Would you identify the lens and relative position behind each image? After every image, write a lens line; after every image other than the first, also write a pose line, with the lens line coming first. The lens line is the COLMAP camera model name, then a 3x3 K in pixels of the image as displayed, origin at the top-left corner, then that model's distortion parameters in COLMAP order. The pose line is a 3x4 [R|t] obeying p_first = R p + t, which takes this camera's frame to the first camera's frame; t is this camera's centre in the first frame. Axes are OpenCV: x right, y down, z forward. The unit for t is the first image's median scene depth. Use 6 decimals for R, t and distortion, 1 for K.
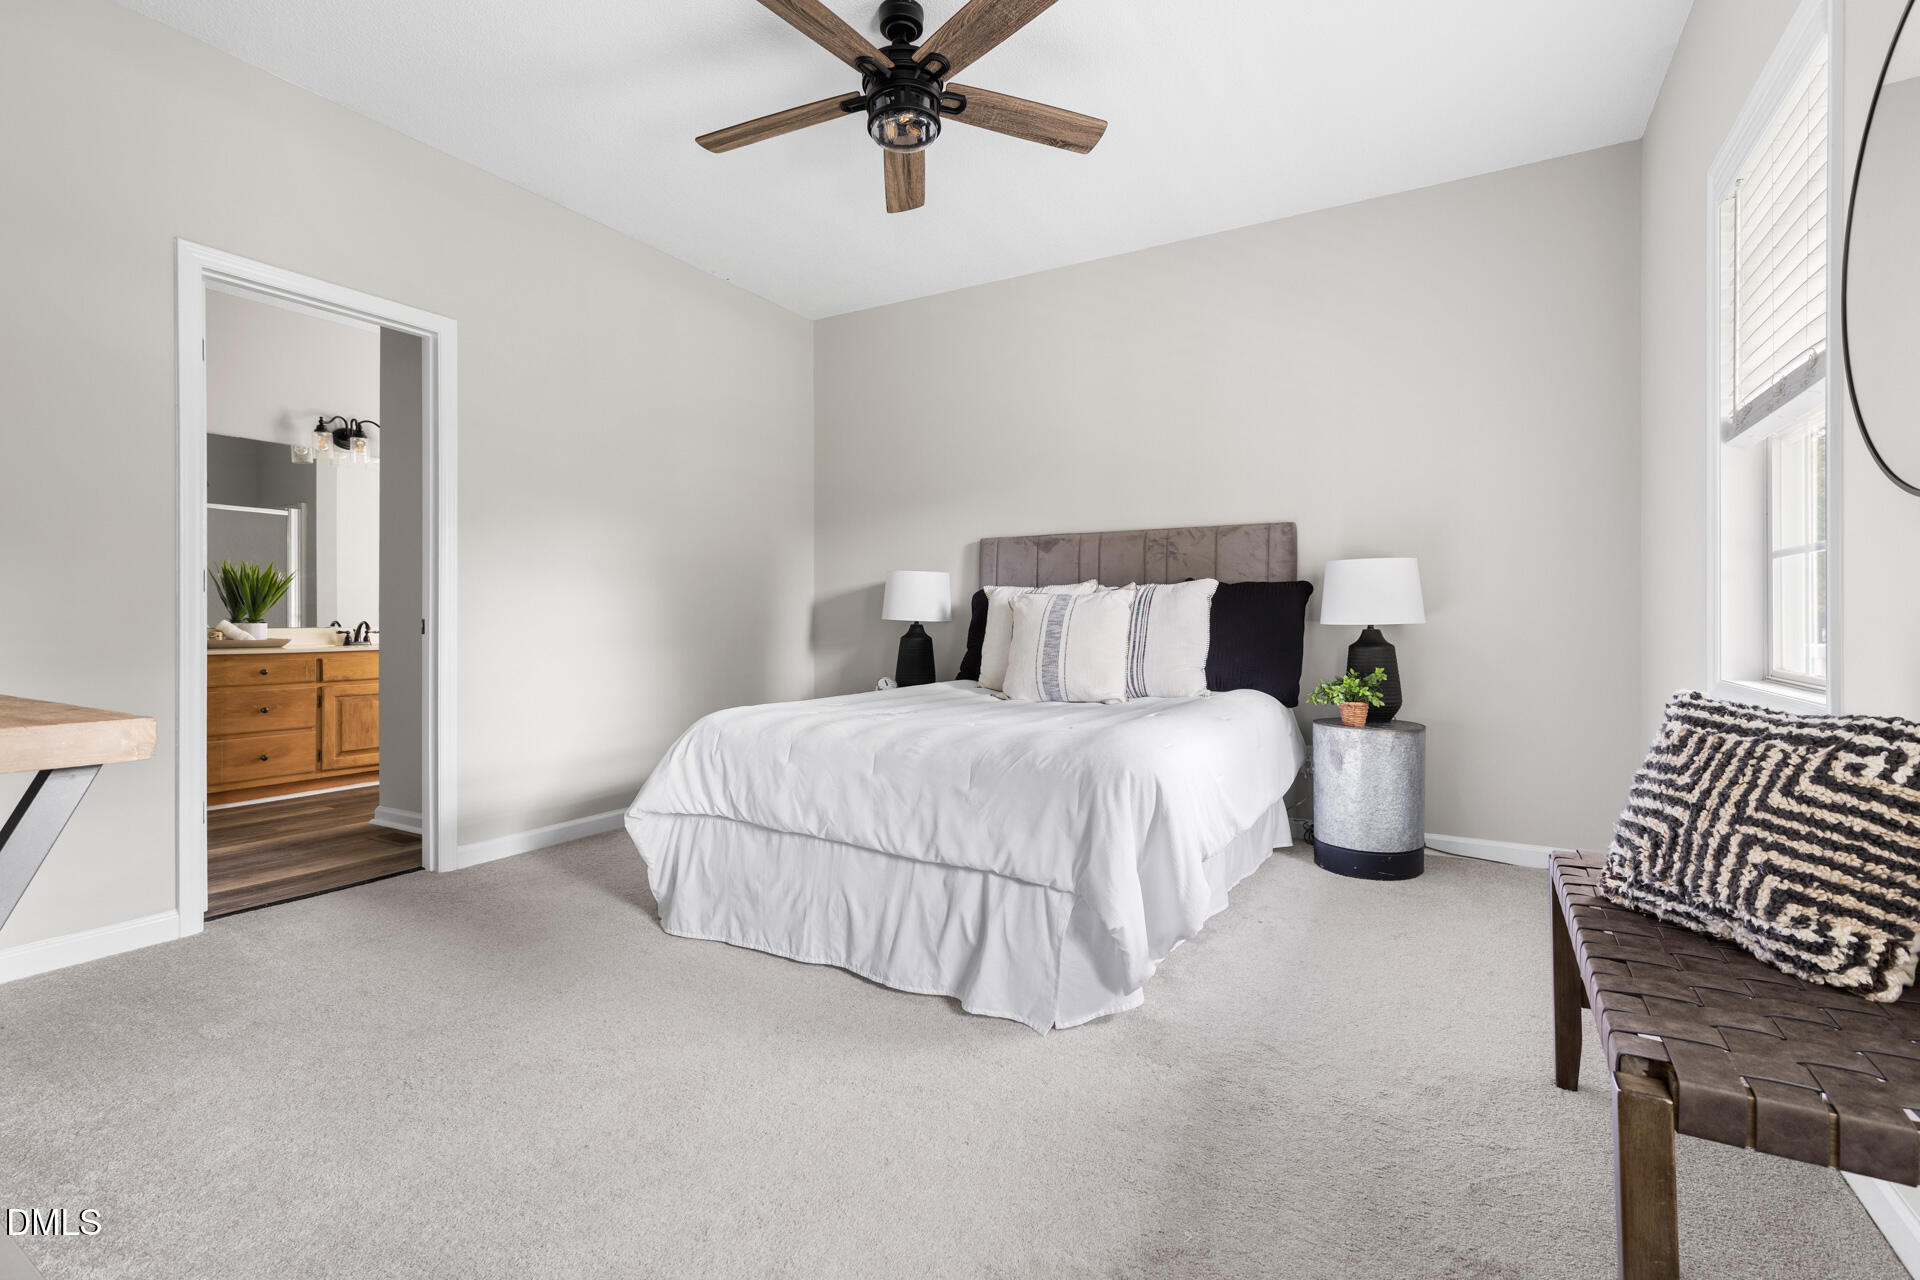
lens RADIAL K [[866.2, 0, 953.7], [0, 866.2, 619.6], [0, 0, 1]] dist [0.007400, -0.001476]
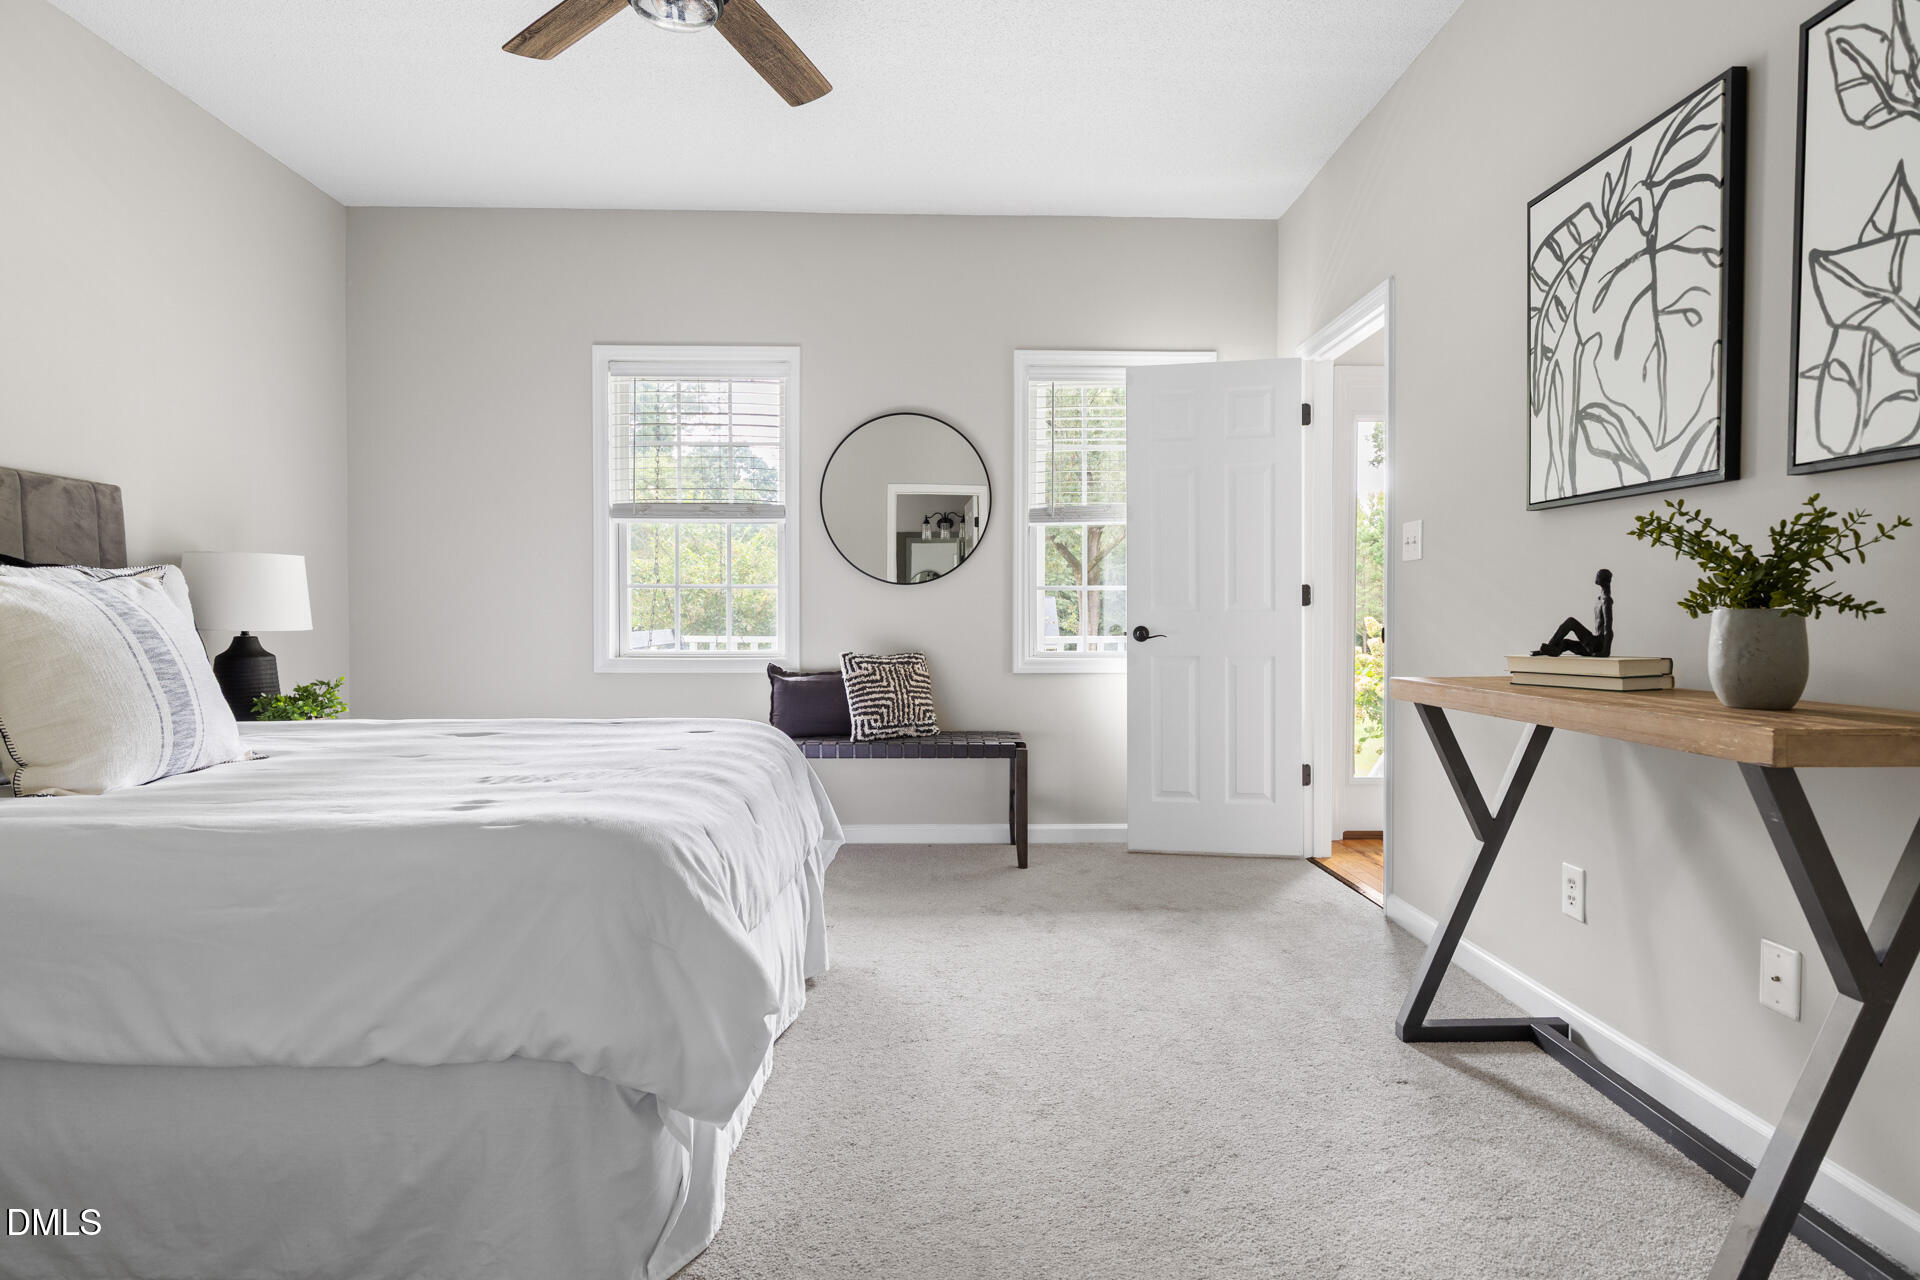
lens RADIAL K [[969.3, 0, 967.3], [0, 969.3, 637.4], [0, 0, 1]] dist [-0.003320, 0.002080]
pose [[-0.529964, -0.017519, 0.847839, -0.994869], [0.001387, 0.999767, 0.021525, -0.010517], [-0.848019, 0.012583, -0.529816, 1.307904]]
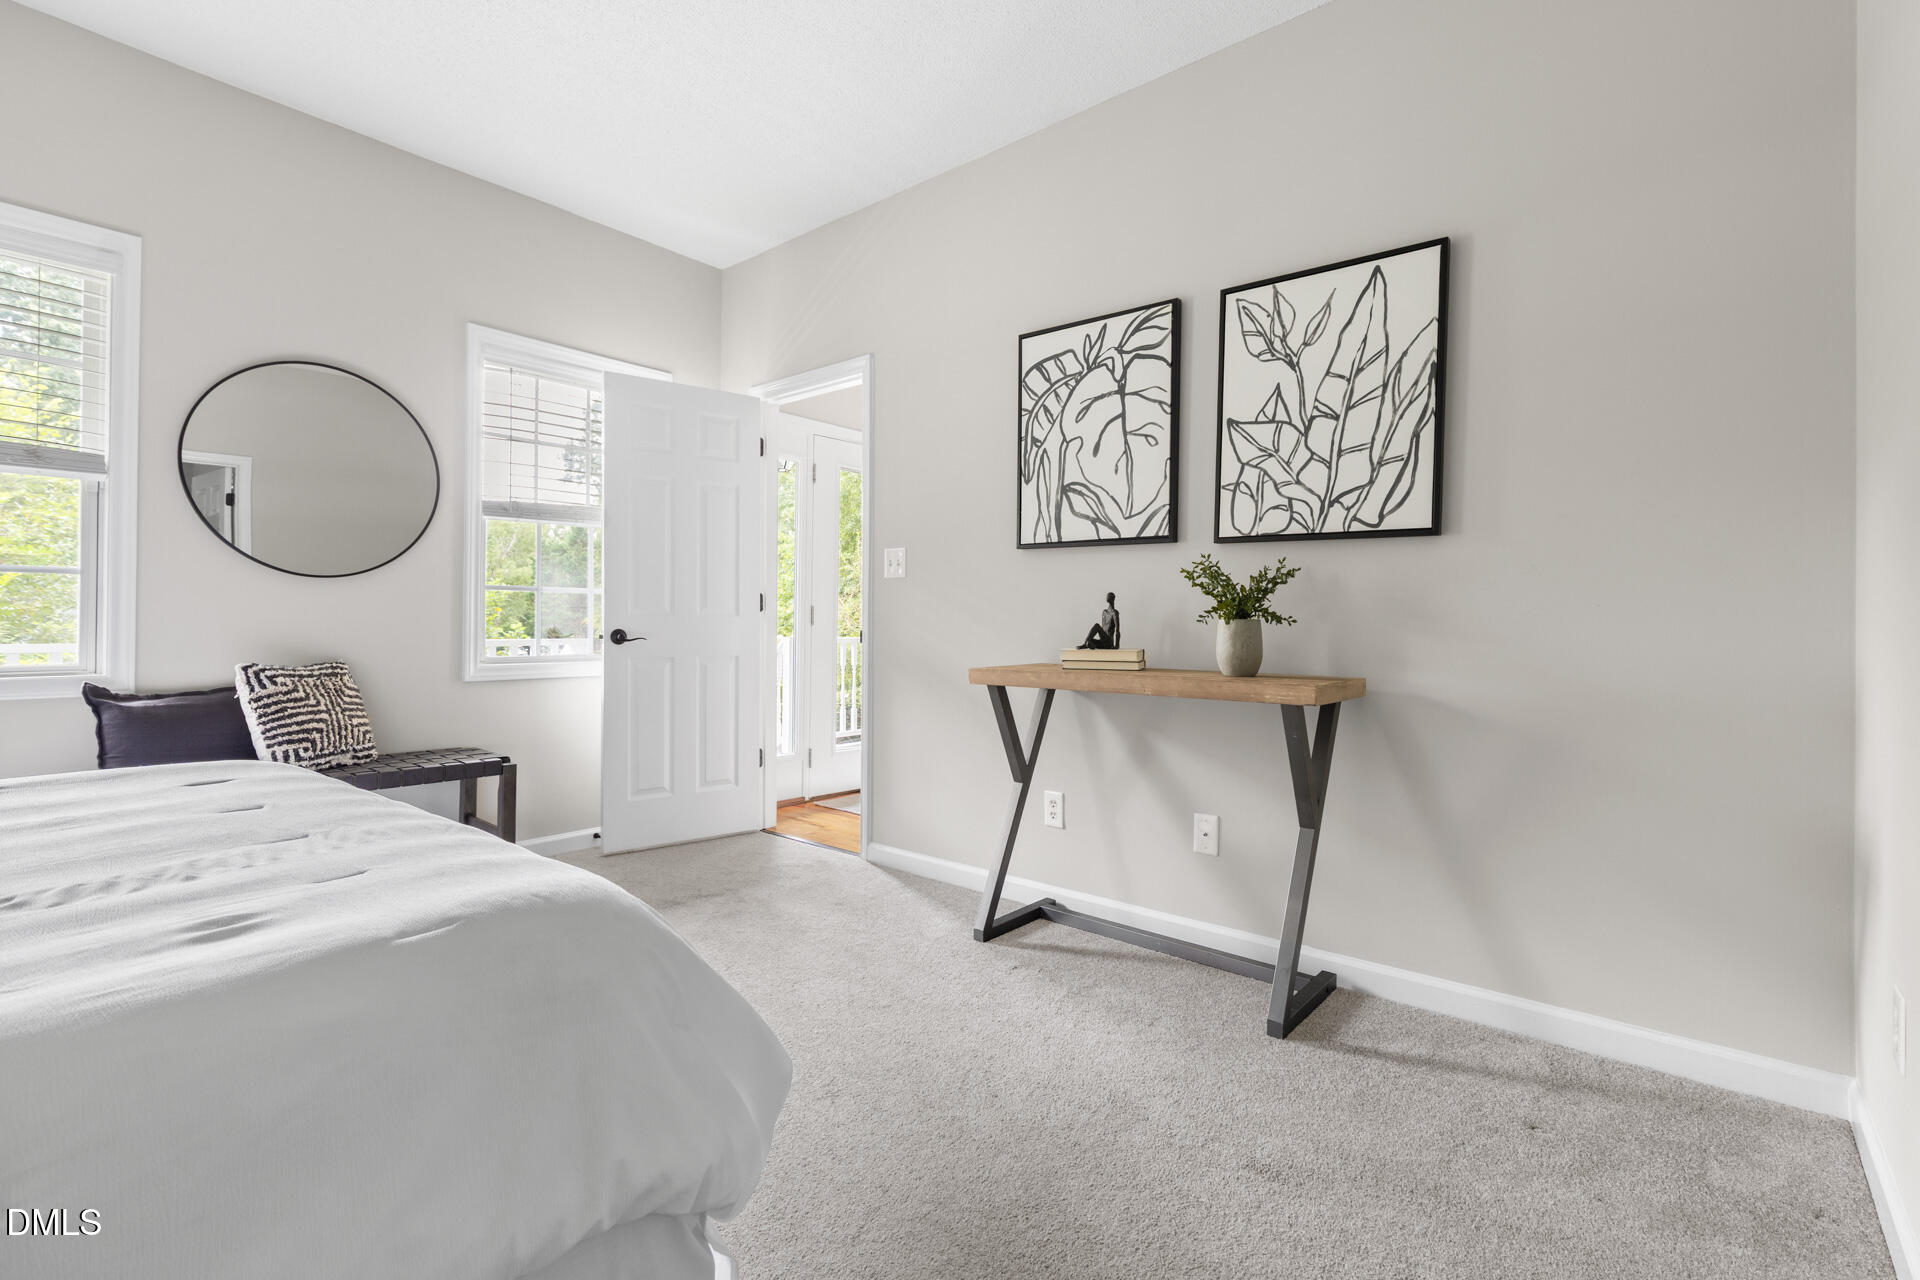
lens RADIAL K [[866.2, 0, 971.7], [0, 866.2, 623.0], [0, 0, 1]] dist [0.007400, -0.001476]
pose [[-0.986523, -0.006833, 0.163481, -0.591491], [-0.006859, 0.999976, 0.000409, -0.009350], [-0.163480, -0.000718, -0.986546, 1.562307]]
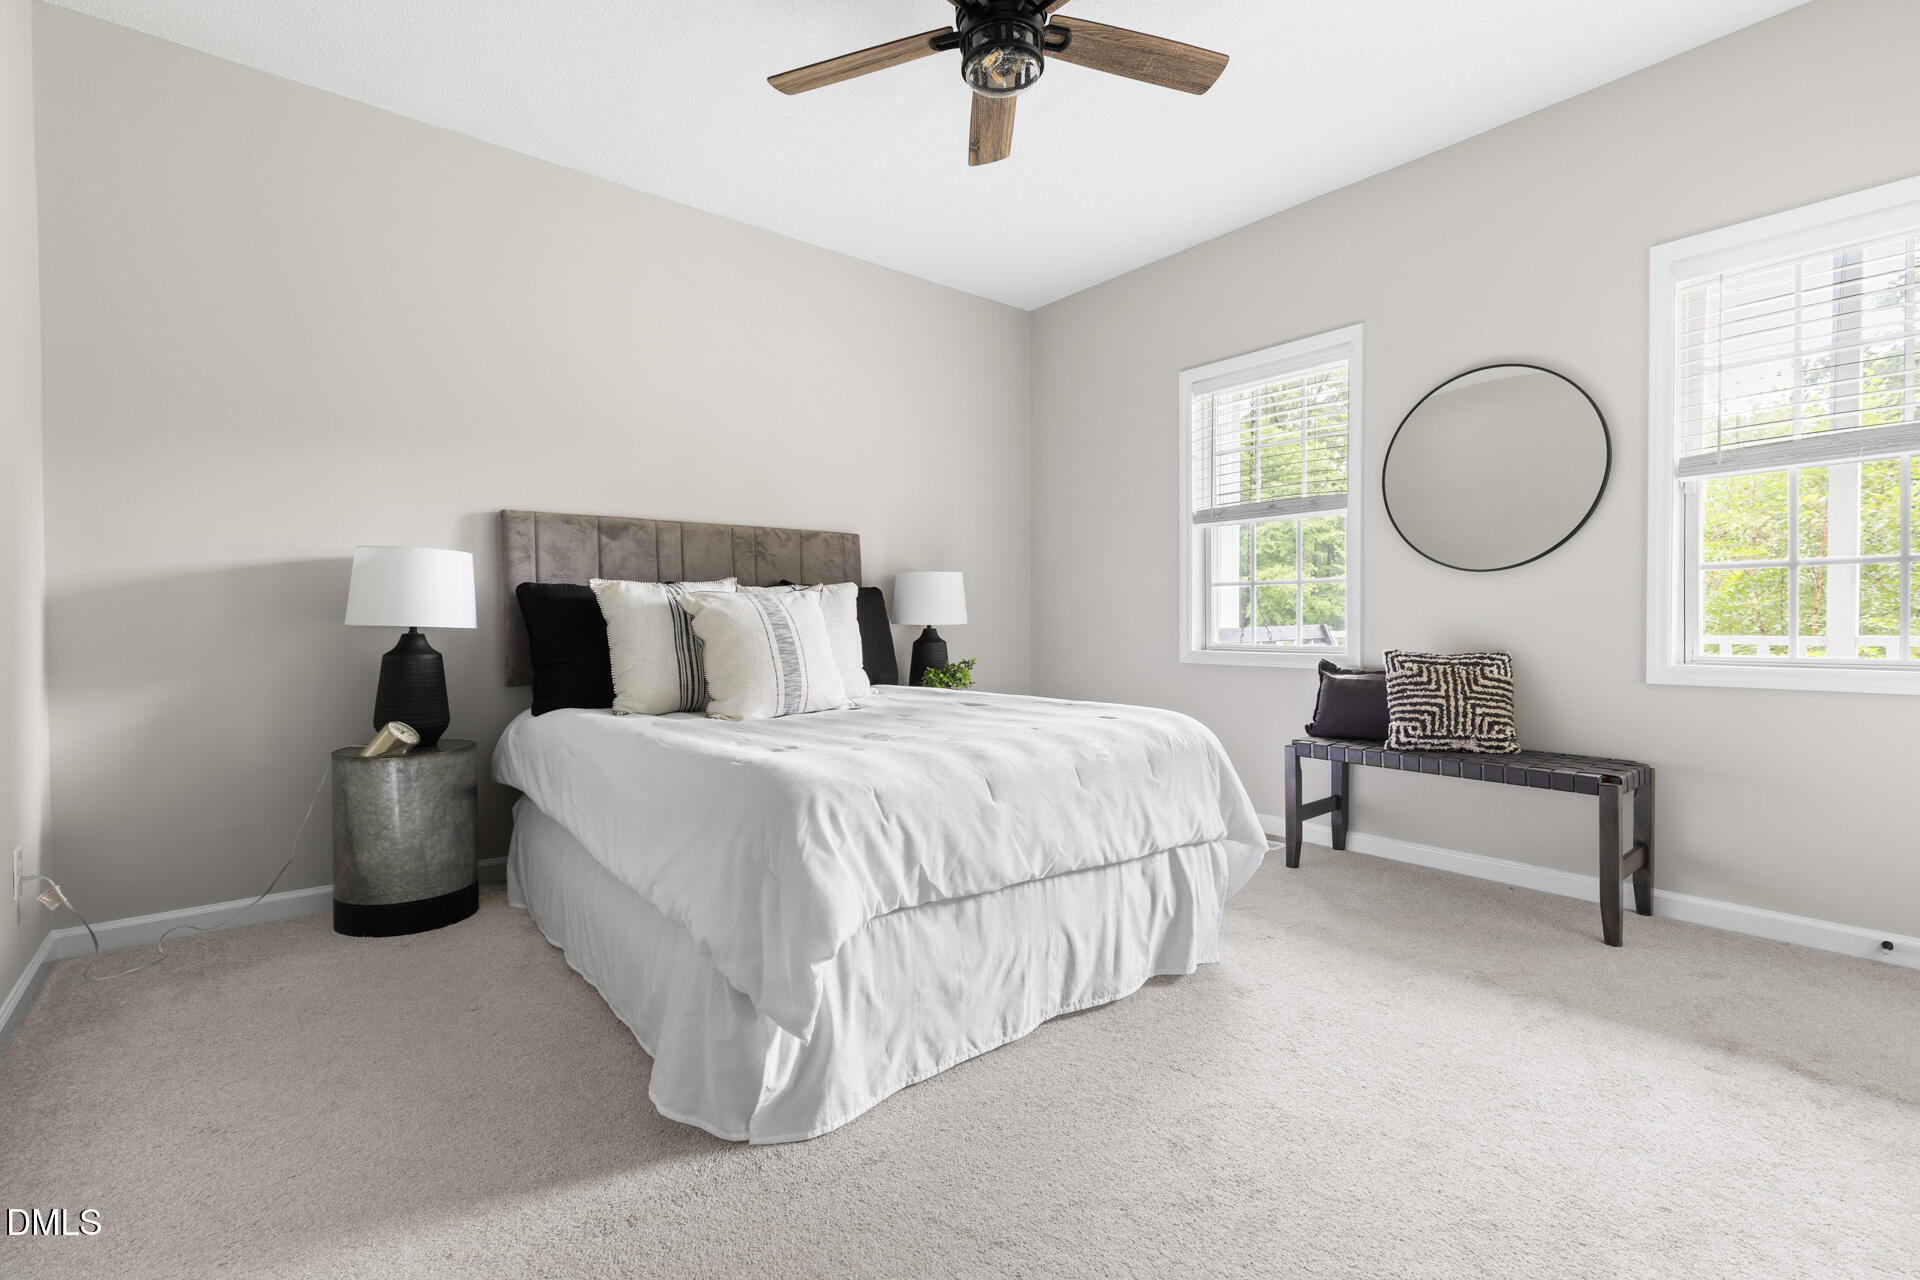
lens RADIAL K [[866.2, 0, 963.2], [0, 866.2, 632.3], [0, 0, 1]] dist [0.007400, -0.001476]
pose [[0.339634, -0.017229, 0.940400, -0.963679], [0.008729, 0.999847, 0.015165, -0.002828], [-0.940517, 0.003058, 0.339733, 0.773822]]
